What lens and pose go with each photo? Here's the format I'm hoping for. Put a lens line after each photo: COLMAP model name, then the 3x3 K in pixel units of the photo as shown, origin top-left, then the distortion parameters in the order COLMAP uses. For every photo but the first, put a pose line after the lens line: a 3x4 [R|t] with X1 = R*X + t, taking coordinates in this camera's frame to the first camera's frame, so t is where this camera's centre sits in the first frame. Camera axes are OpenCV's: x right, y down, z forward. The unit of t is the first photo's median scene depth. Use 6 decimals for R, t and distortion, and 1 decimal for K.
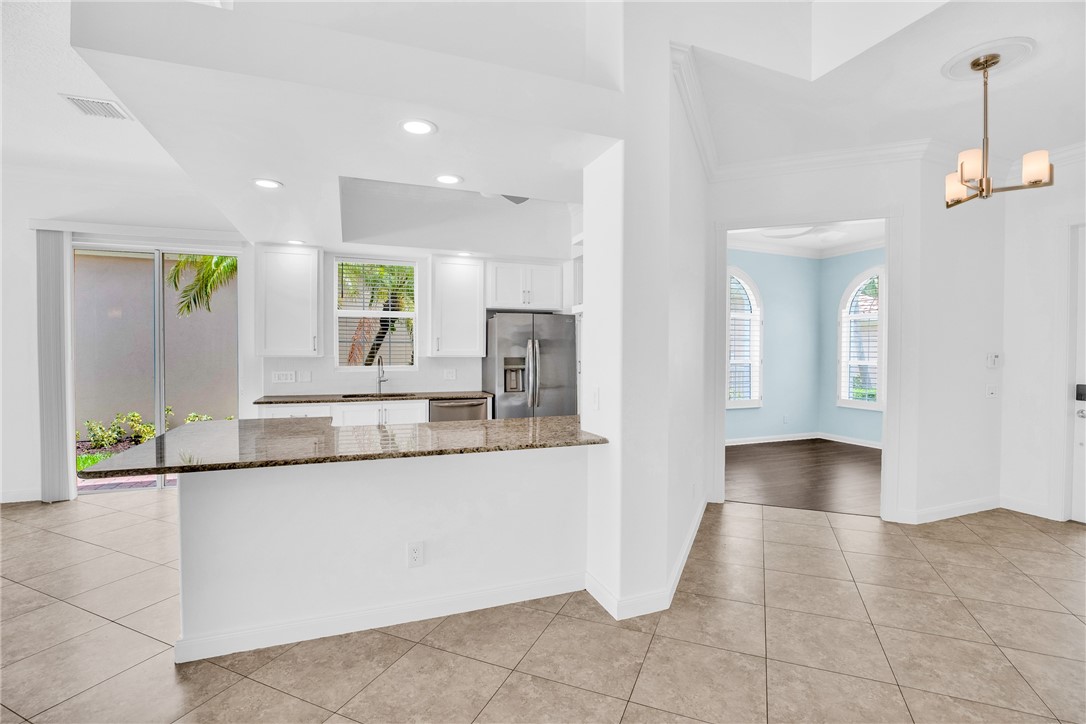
lens RADIAL K [[499.2, 0, 544.2], [0, 499.2, 359.2], [0, 0, 1]] dist [-0.035950, 0.009190]
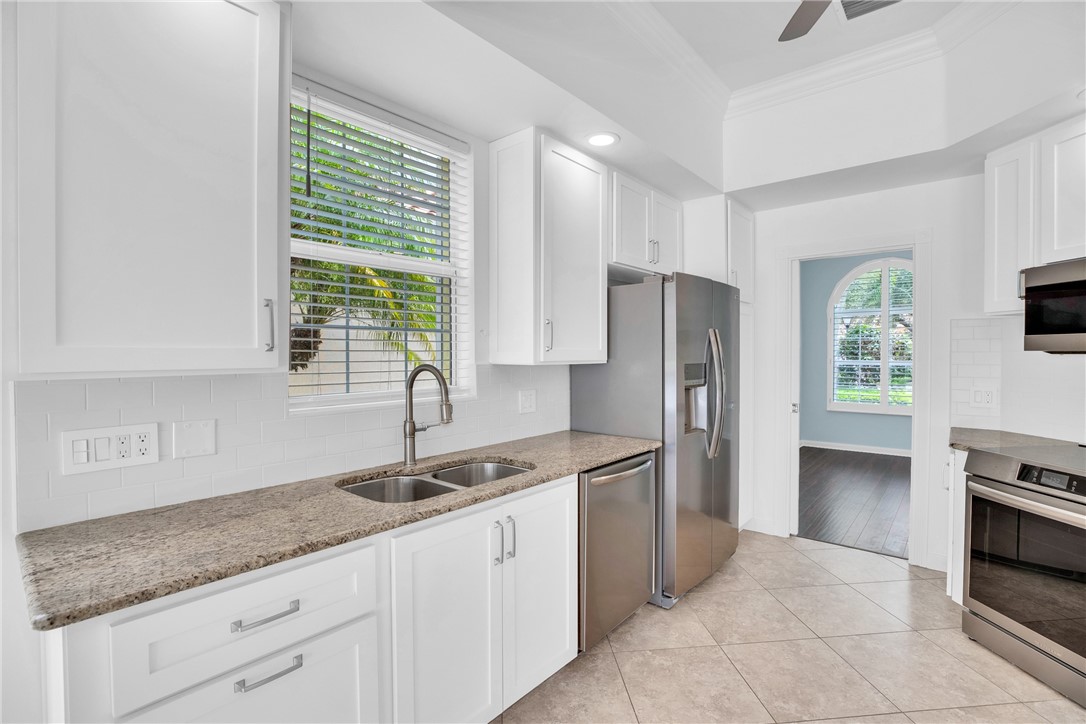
lens RADIAL K [[499.2, 0, 547.3], [0, 499.2, 360.7], [0, 0, 1]] dist [-0.035950, 0.009190]
pose [[0.883340, -0.010691, 0.468611, -0.457550], [0.010125, 0.999942, 0.003728, -0.010923], [-0.468623, 0.001452, 0.883397, 0.674951]]
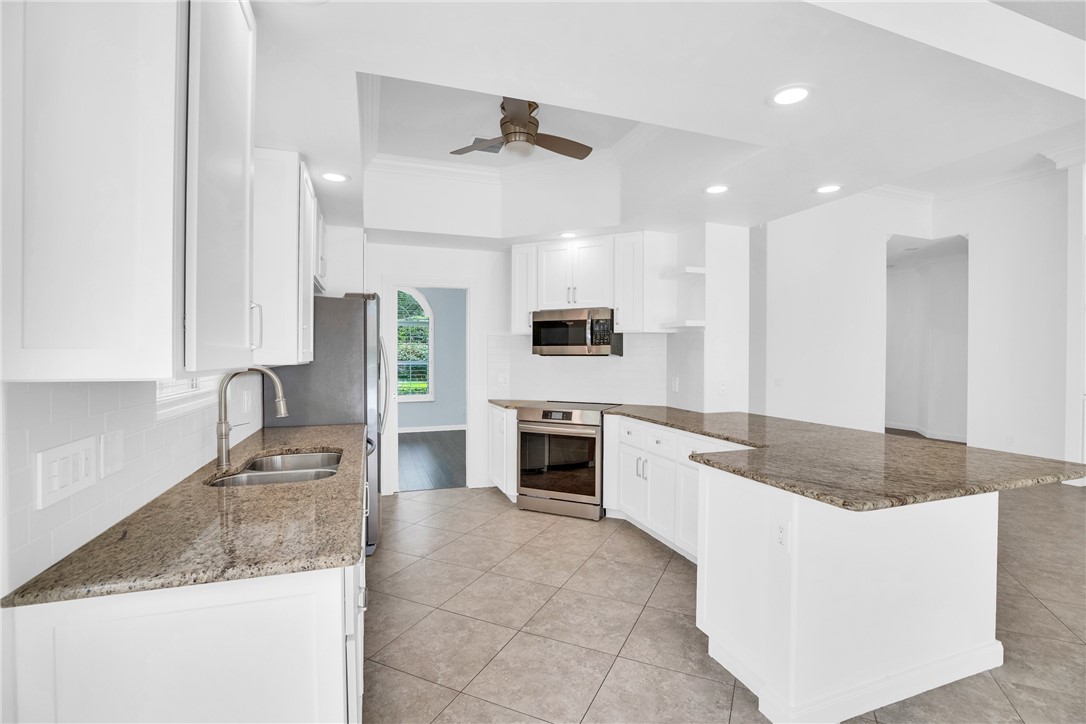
lens RADIAL K [[499.2, 0, 544.2], [0, 499.2, 359.1], [0, 0, 1]] dist [-0.035950, 0.009190]
pose [[0.042712, -0.008215, 0.999054, -0.762196], [0.011201, 0.999907, 0.007743, -0.011897], [-0.999025, 0.010860, 0.042800, 0.813869]]
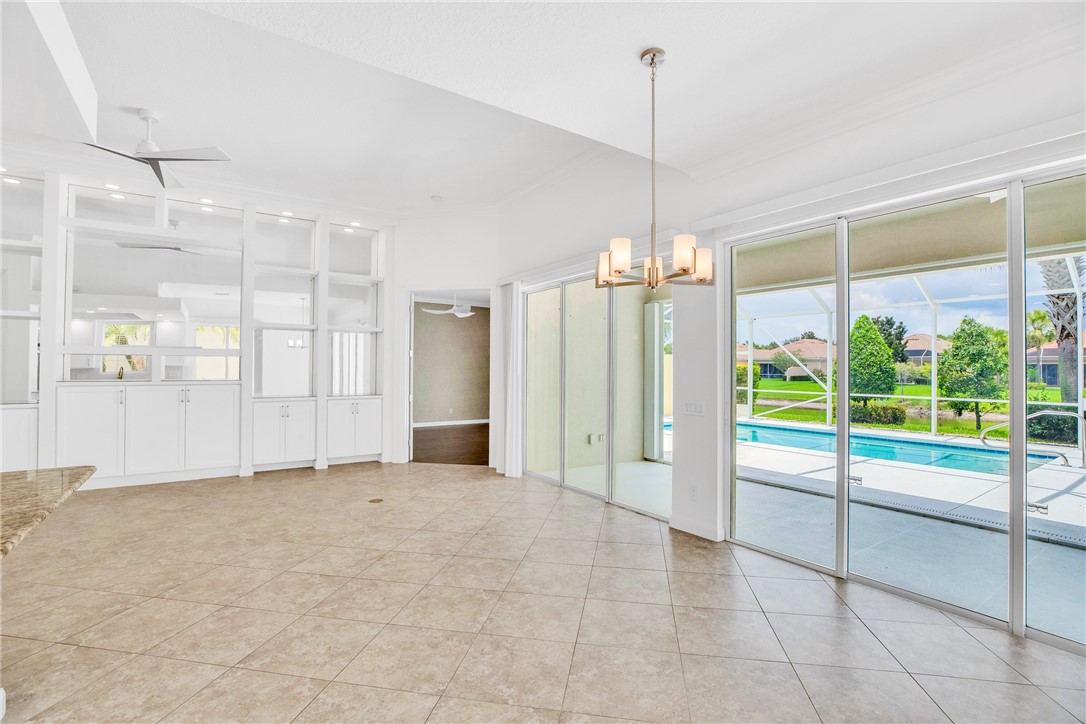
lens RADIAL K [[499.2, 0, 552.3], [0, 499.2, 361.2], [0, 0, 1]] dist [-0.035950, 0.009190]
pose [[-0.975937, -0.008278, -0.217895, -0.654176], [-0.008883, 0.999959, 0.001797, -0.014836], [0.217871, 0.003689, -0.975971, 0.894963]]
